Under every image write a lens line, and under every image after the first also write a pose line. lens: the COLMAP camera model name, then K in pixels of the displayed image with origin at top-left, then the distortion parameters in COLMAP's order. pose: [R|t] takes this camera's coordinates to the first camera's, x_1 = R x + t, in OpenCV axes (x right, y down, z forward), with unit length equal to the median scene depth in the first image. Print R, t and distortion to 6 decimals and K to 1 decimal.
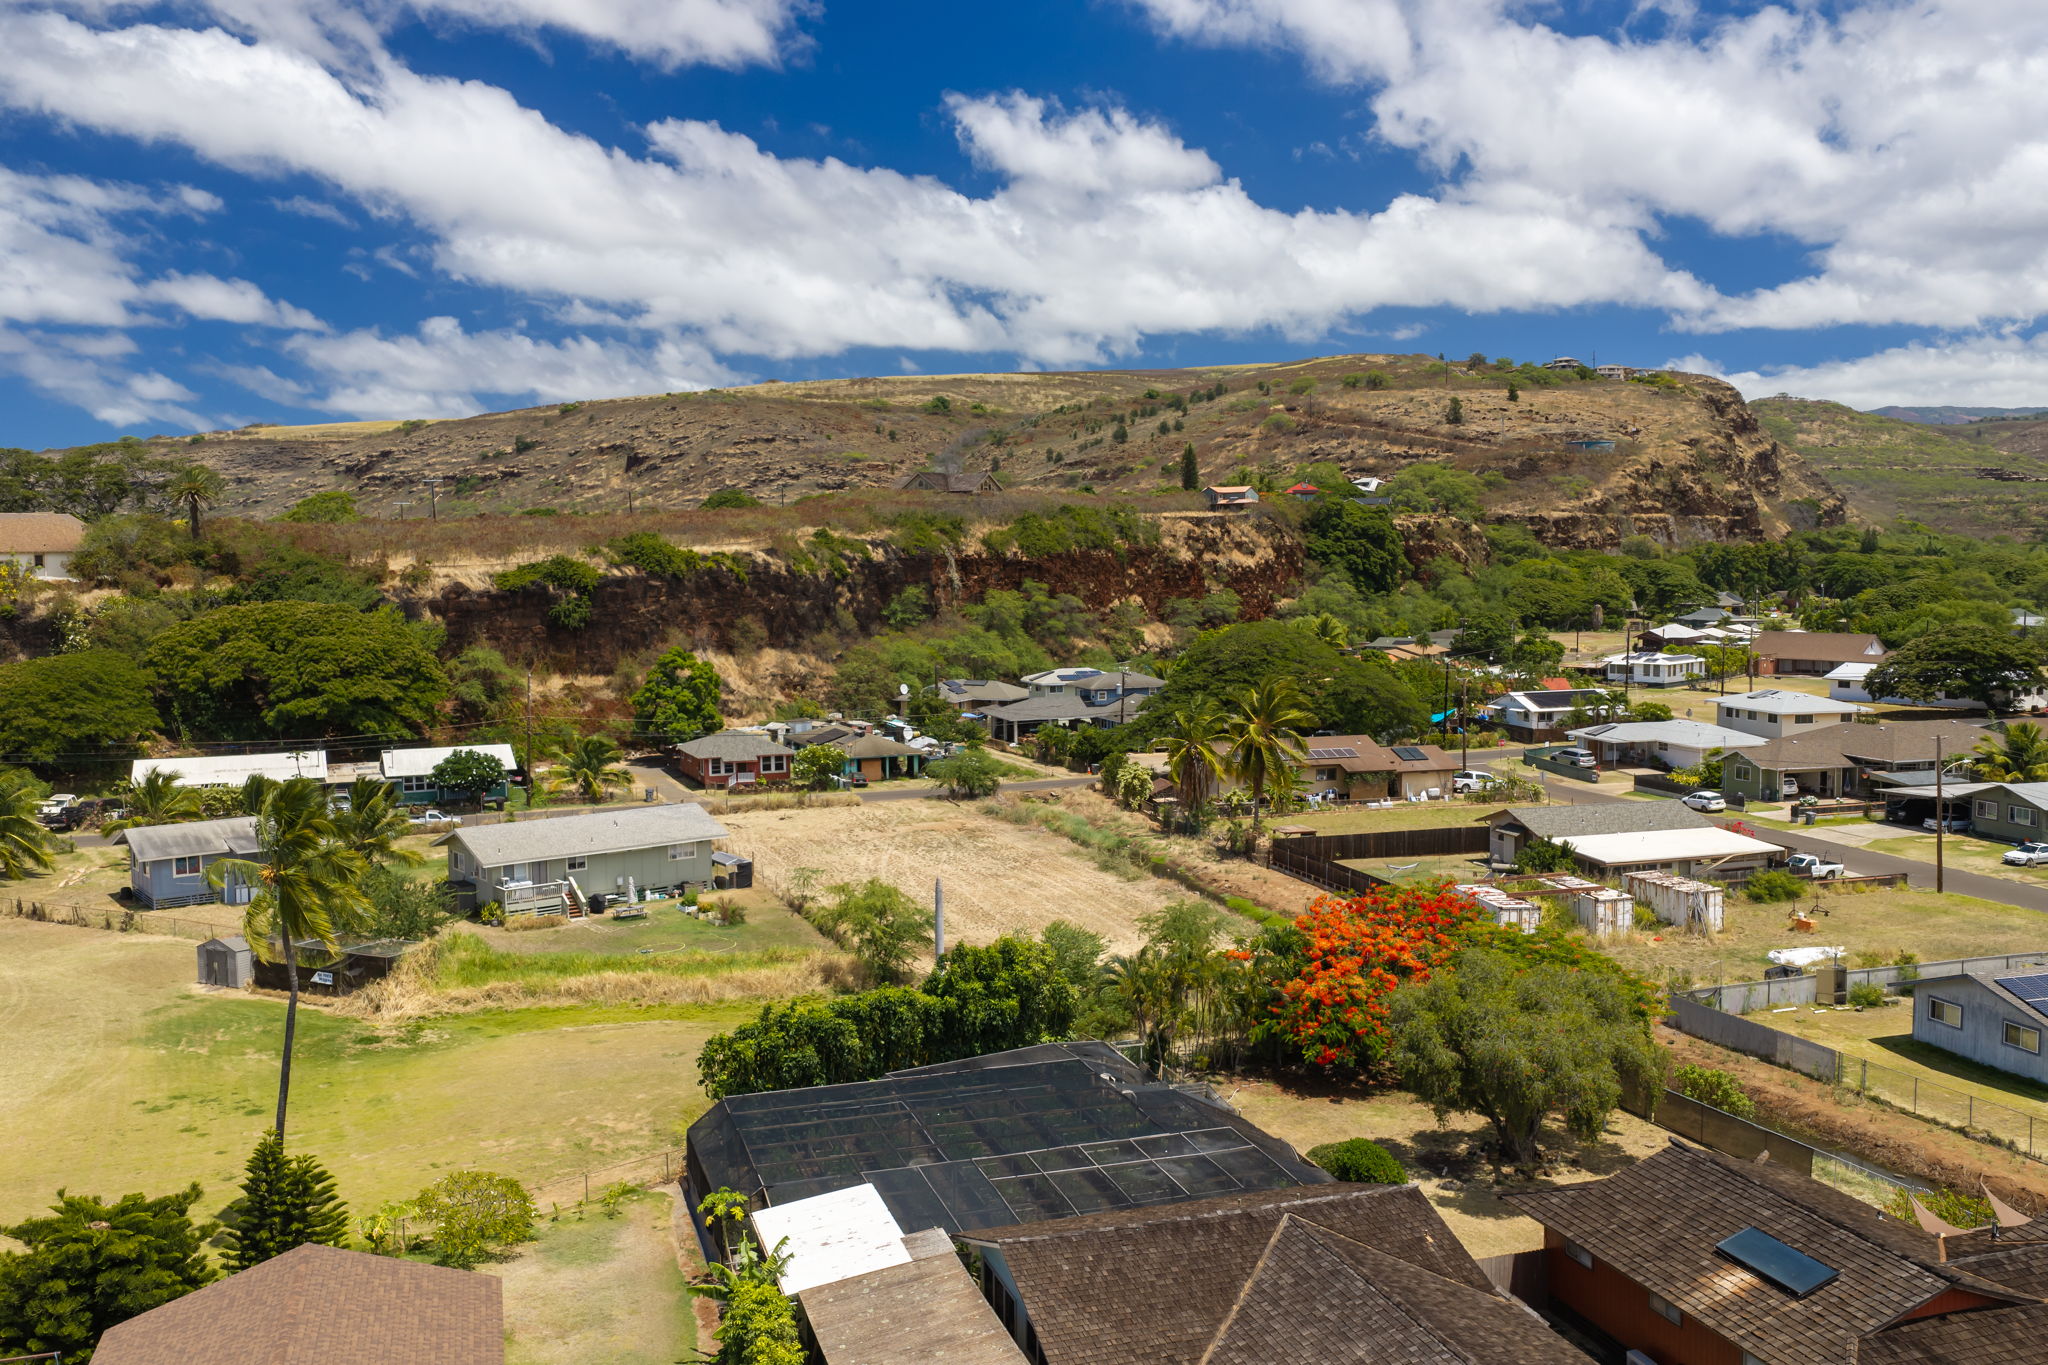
lens RADIAL K [[1694.8, 0, 1023.0], [0, 1694.8, 691.4], [0, 0, 1]] dist [0.030194, -0.059641]
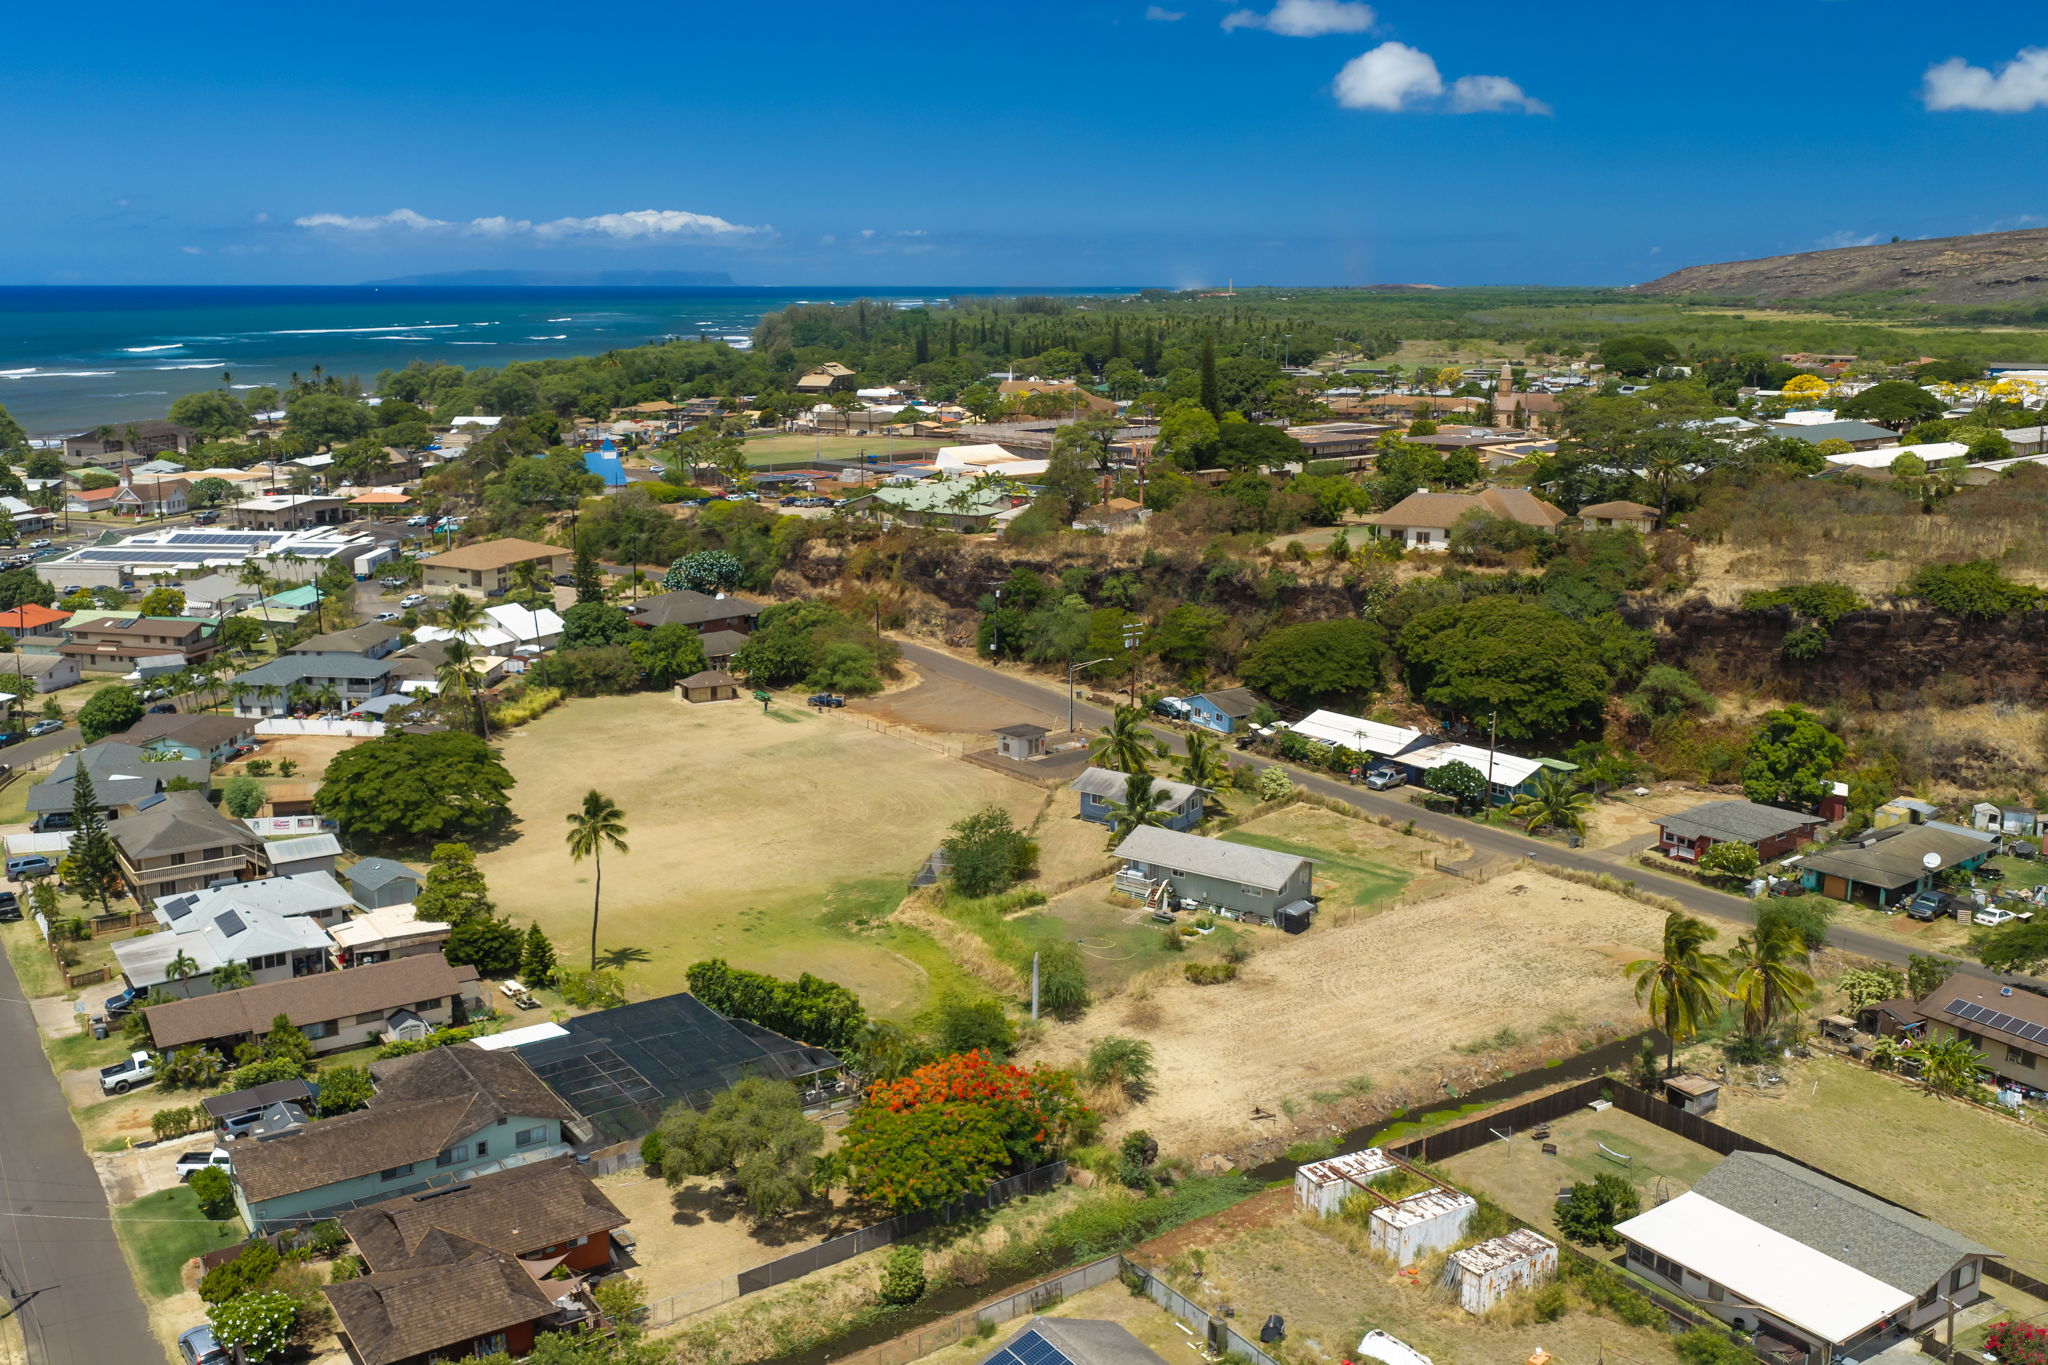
lens RADIAL K [[1854.9, 0, 922.5], [0, 1854.9, 636.5], [0, 0, 1]] dist [0.010510, -0.029581]
pose [[0.246515, 0.189411, -0.950449, 0.498117], [-0.081270, 0.981301, 0.174481, -0.153577], [0.965725, 0.034231, 0.257299, 0.170996]]
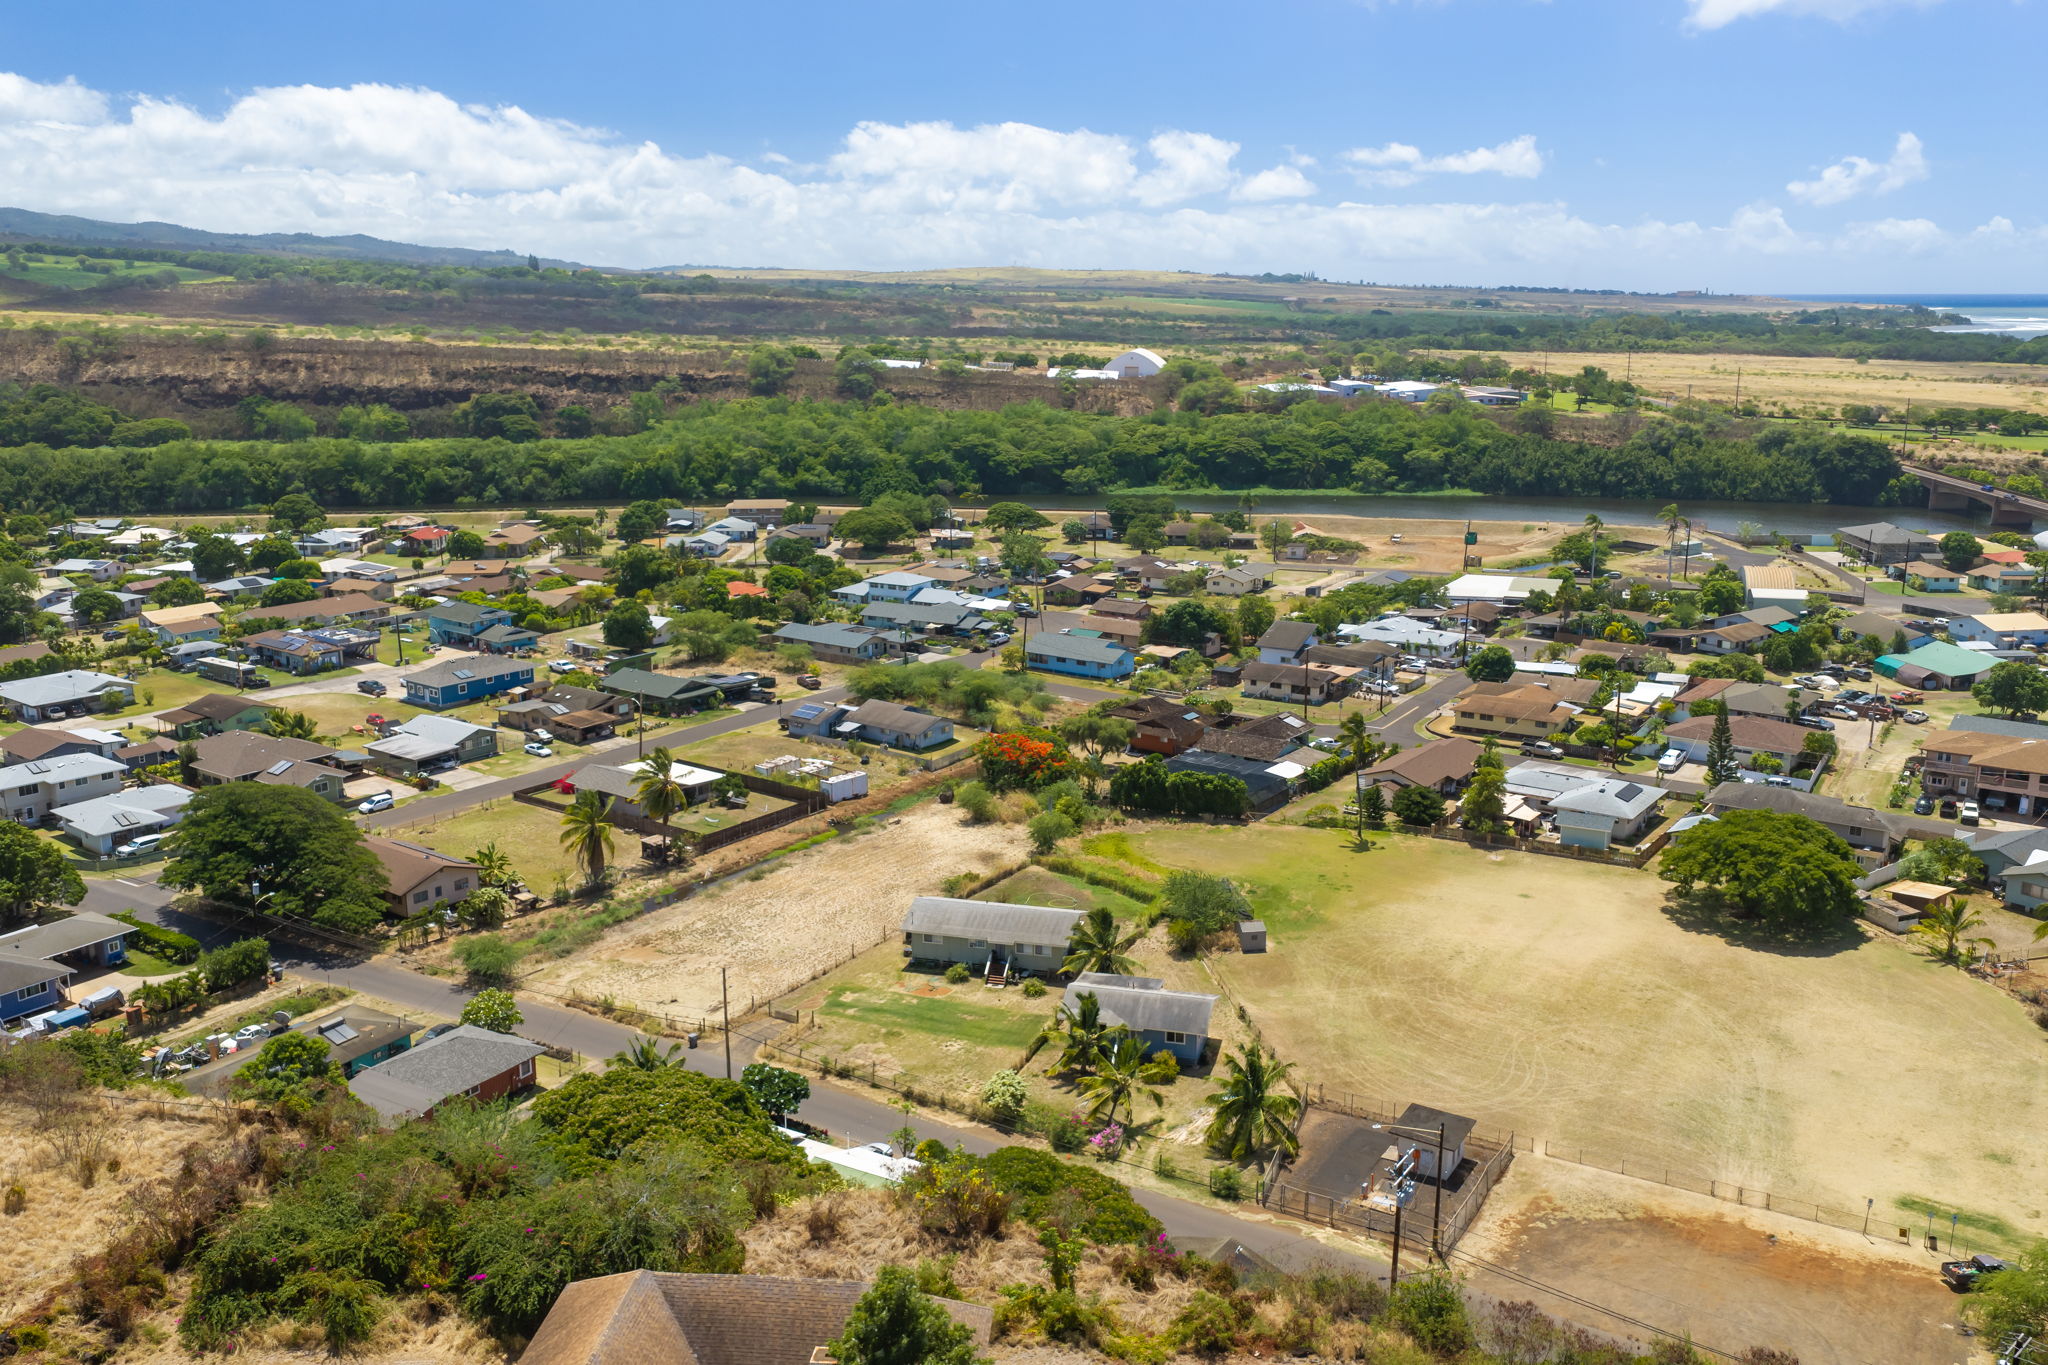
lens RADIAL K [[1697.7, 0, 1025.0], [0, 1697.7, 687.6], [0, 0, 1]] dist [0.024341, -0.050557]
pose [[-0.592548, -0.172689, 0.786807, -0.645874], [0.071977, 0.961493, 0.265235, -0.229639], [-0.802313, 0.213797, -0.557301, 0.809932]]
